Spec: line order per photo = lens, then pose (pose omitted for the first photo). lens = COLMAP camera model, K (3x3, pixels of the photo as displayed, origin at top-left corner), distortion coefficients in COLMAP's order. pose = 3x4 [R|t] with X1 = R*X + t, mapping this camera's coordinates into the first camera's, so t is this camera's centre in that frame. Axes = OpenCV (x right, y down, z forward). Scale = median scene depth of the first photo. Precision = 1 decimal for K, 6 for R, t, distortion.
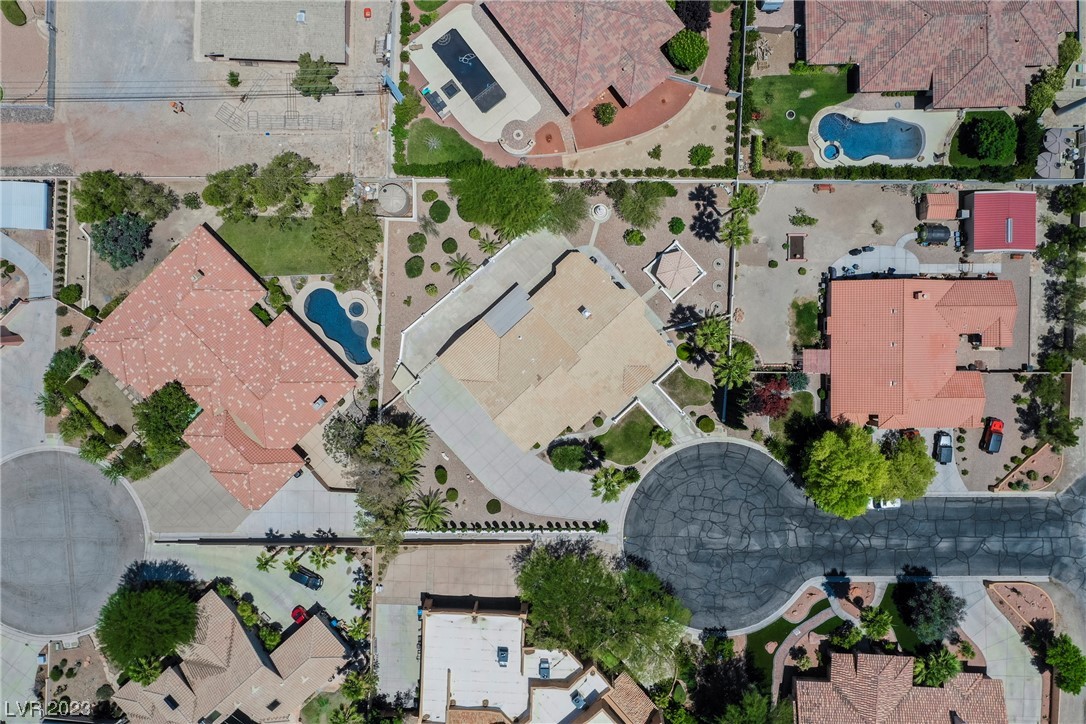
lens RADIAL K [[871.8, 0, 543.0], [0, 871.8, 362.0], [0, 0, 1]] dist [0.000695, 0.001907]
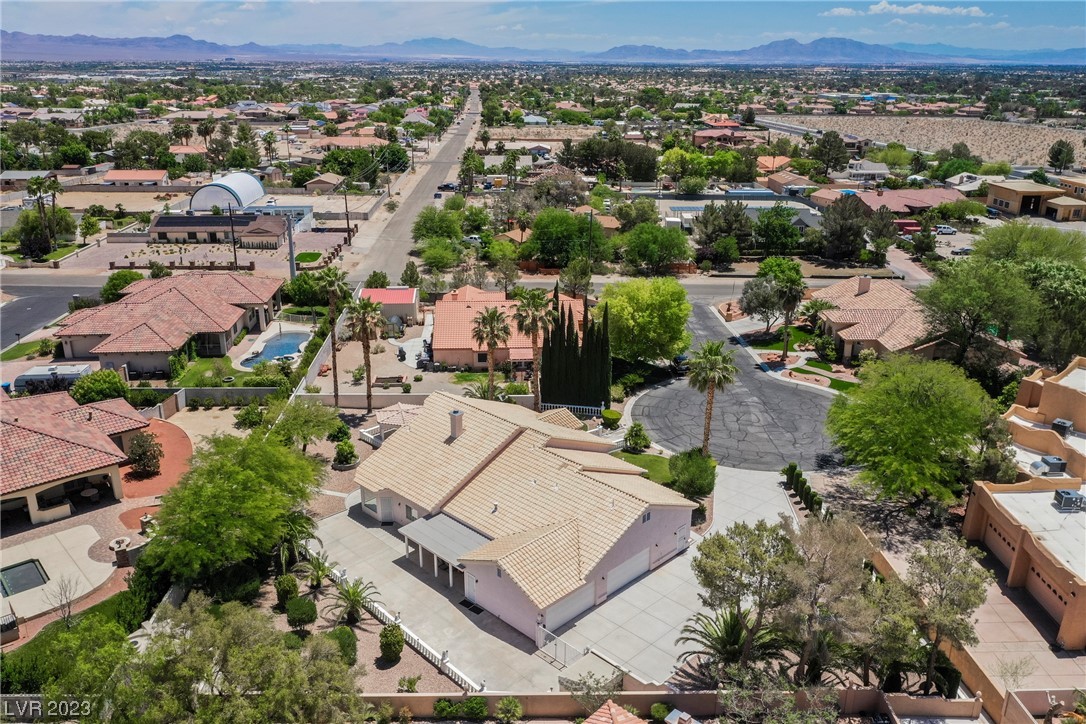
lens RADIAL K [[871.8, 0, 543.0], [0, 871.8, 362.0], [0, 0, 1]] dist [0.000695, 0.001907]
pose [[-0.047808, -0.332486, 0.941896, -0.508259], [0.998690, -0.033118, 0.039000, -0.015068], [0.018227, 0.942527, 0.333633, 0.706879]]
